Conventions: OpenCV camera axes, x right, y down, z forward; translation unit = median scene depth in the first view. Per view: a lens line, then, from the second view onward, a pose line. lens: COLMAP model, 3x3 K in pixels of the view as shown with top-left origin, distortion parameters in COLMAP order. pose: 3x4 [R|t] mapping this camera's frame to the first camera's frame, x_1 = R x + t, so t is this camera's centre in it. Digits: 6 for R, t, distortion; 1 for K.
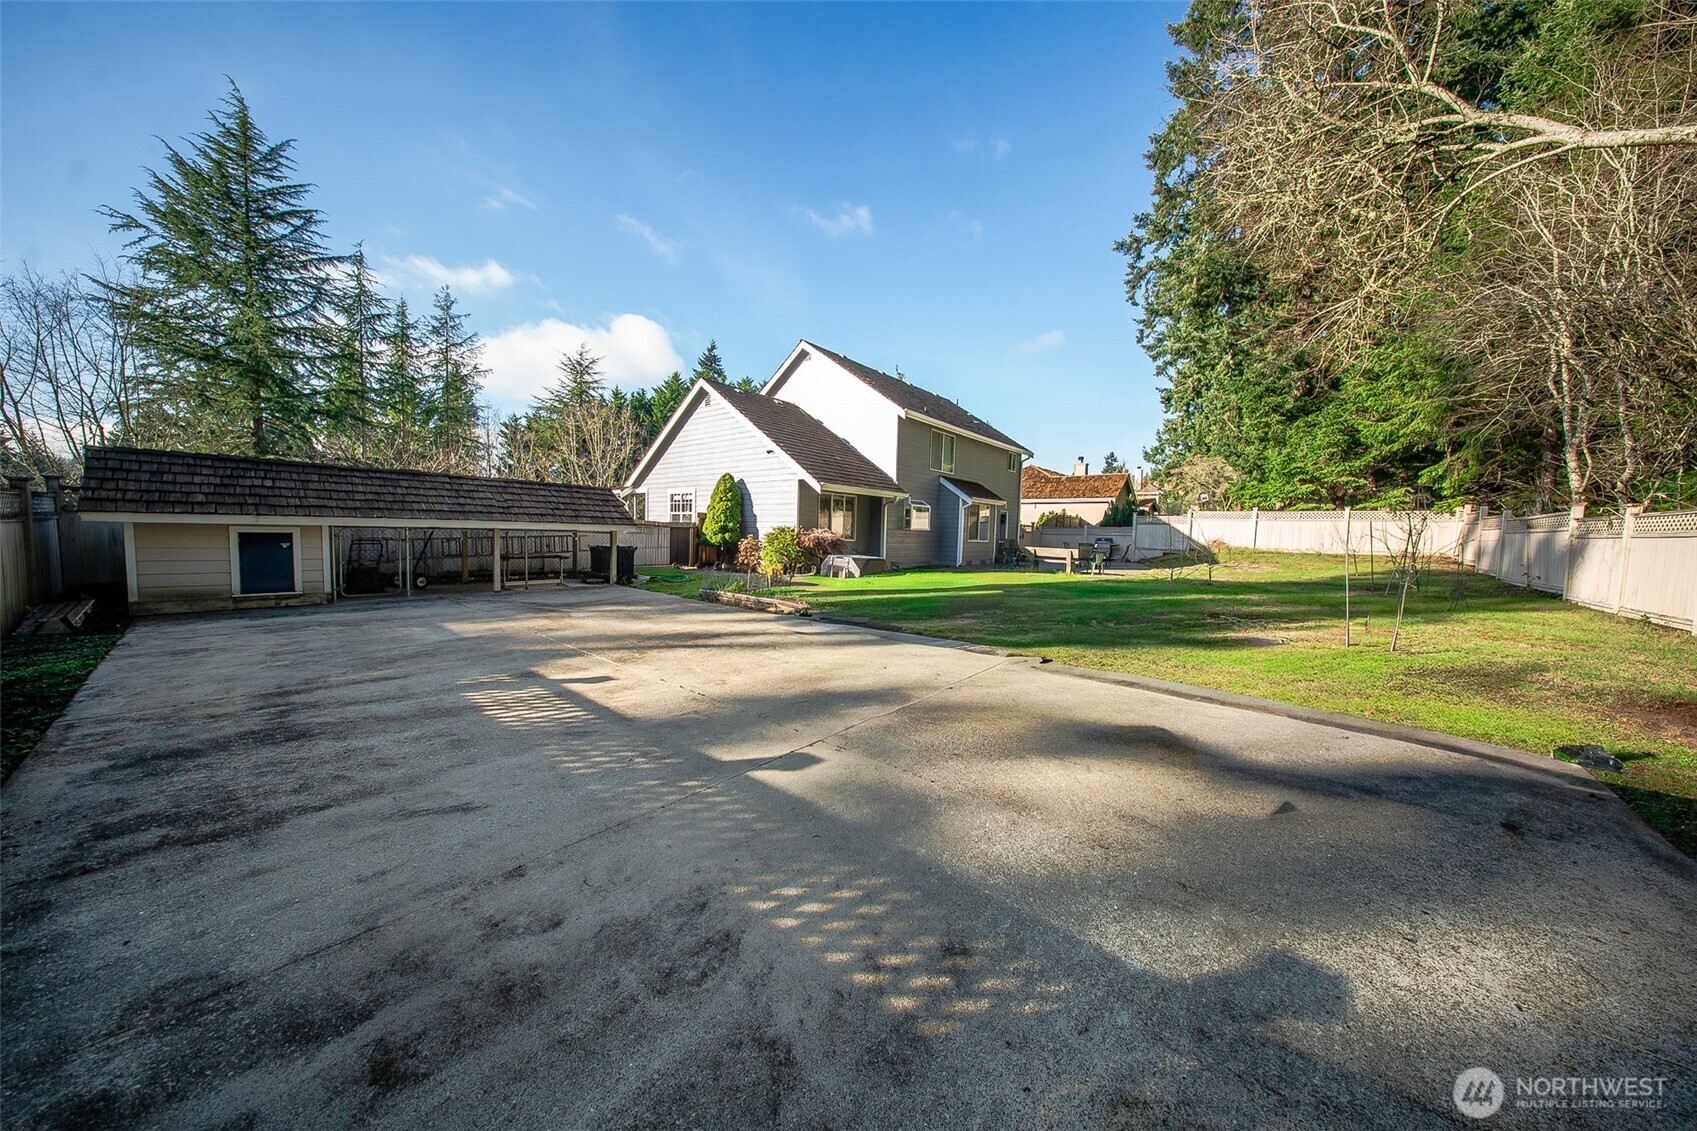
lens RADIAL K [[477.8, 0, 846.0], [0, 477.8, 572.5], [0, 0, 1]] dist [-0.000068, -0.000008]
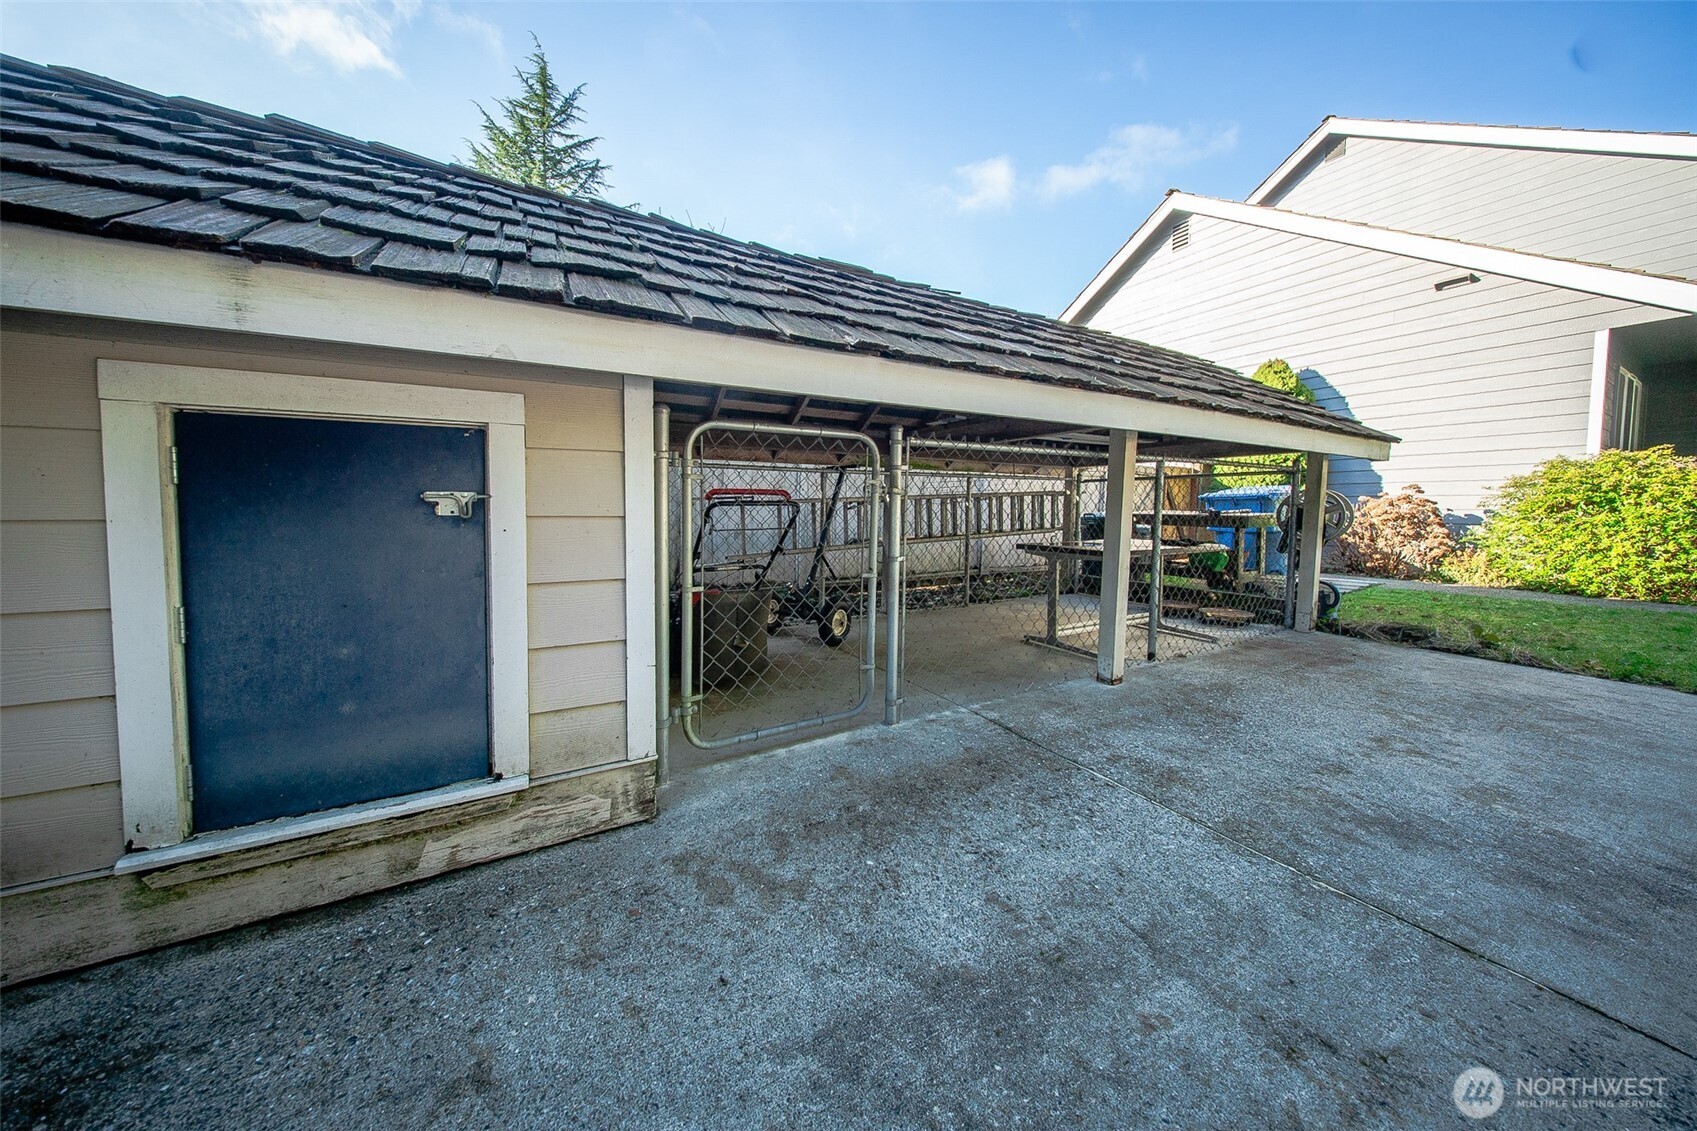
lens RADIAL K [[487.7, 0, 847.9], [0, 487.7, 548.6], [0, 0, 1]] dist [0.000252, 0.000013]
pose [[0.936466, -0.007264, -0.350683, -0.392218], [-0.002891, 0.999592, -0.028426, -0.014109], [0.350746, 0.027634, 0.936063, 0.353663]]
